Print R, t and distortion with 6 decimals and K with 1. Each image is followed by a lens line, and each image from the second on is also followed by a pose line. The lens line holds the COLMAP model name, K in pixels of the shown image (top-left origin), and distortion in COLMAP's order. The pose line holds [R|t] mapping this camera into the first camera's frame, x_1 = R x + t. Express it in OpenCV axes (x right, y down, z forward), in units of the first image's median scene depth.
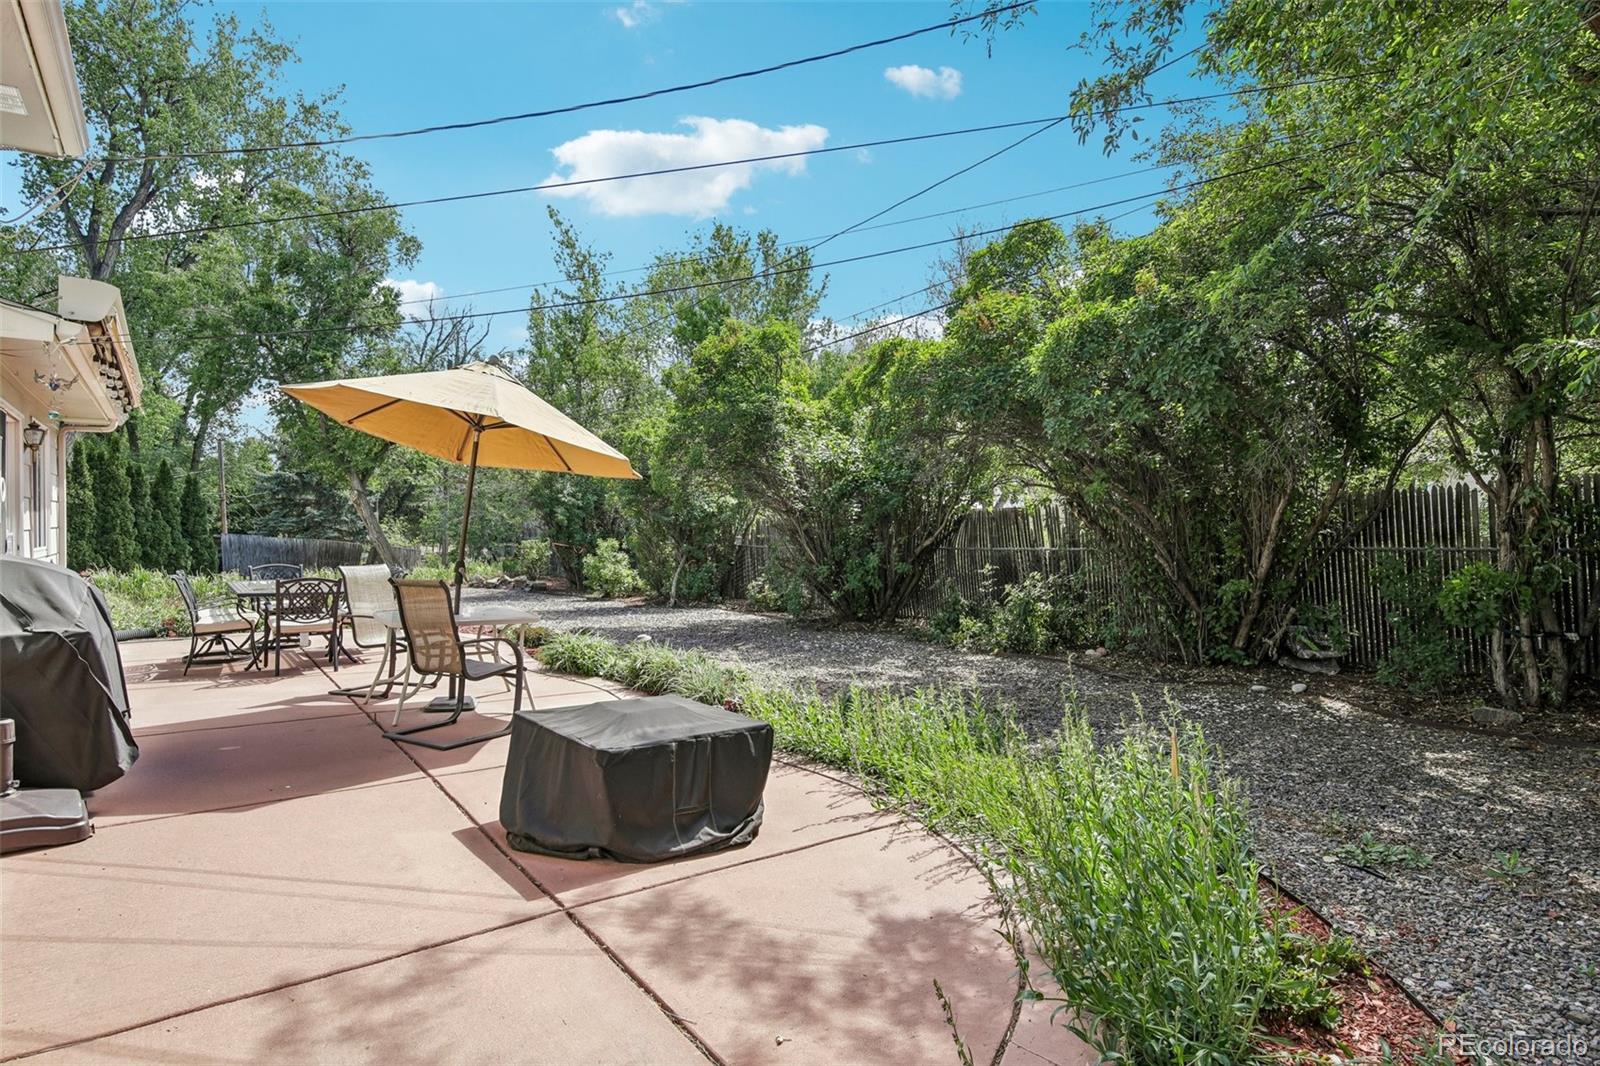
lens RADIAL K [[871.5, 0, 790.6], [0, 871.5, 527.3], [0, 0, 1]] dist [0.003604, 0.000034]
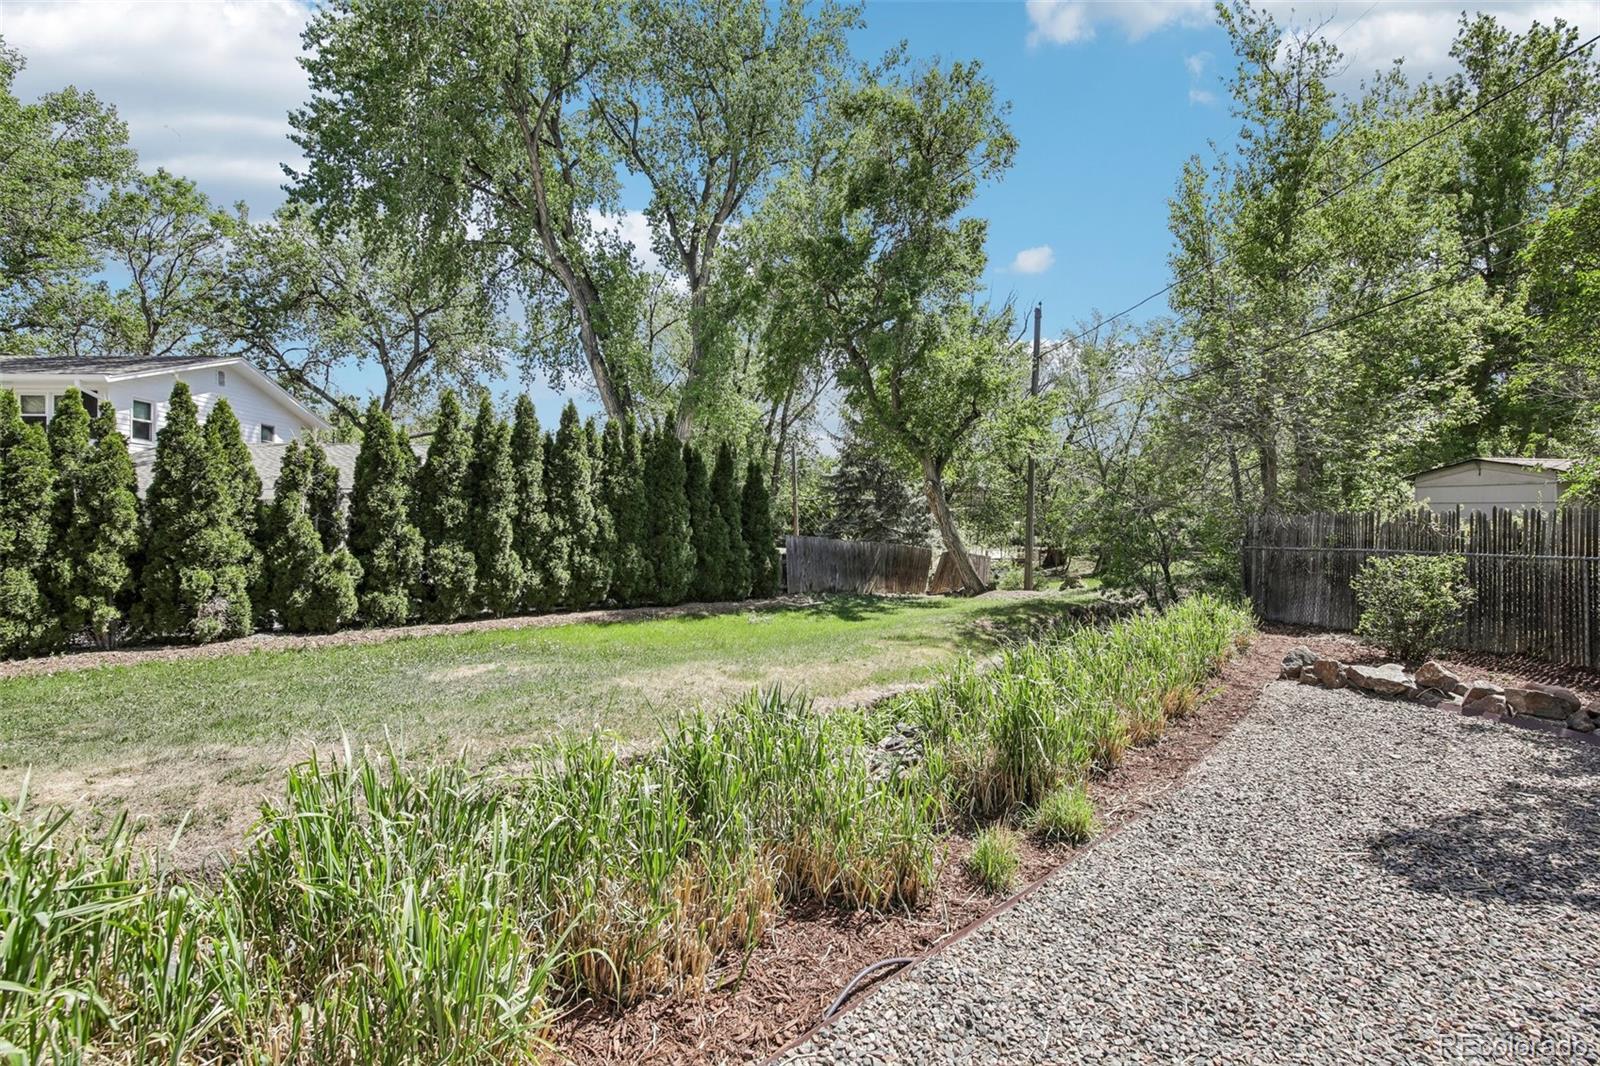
lens RADIAL K [[682.0, 0, 790.9], [0, 682.0, 532.3], [0, 0, 1]] dist [-0.029026, -0.000877]
pose [[0.827154, 0.003628, -0.561964, -0.252989], [-0.002551, 0.999993, 0.002702, 0.002641], [0.561970, -0.000802, 0.827157, 0.412439]]
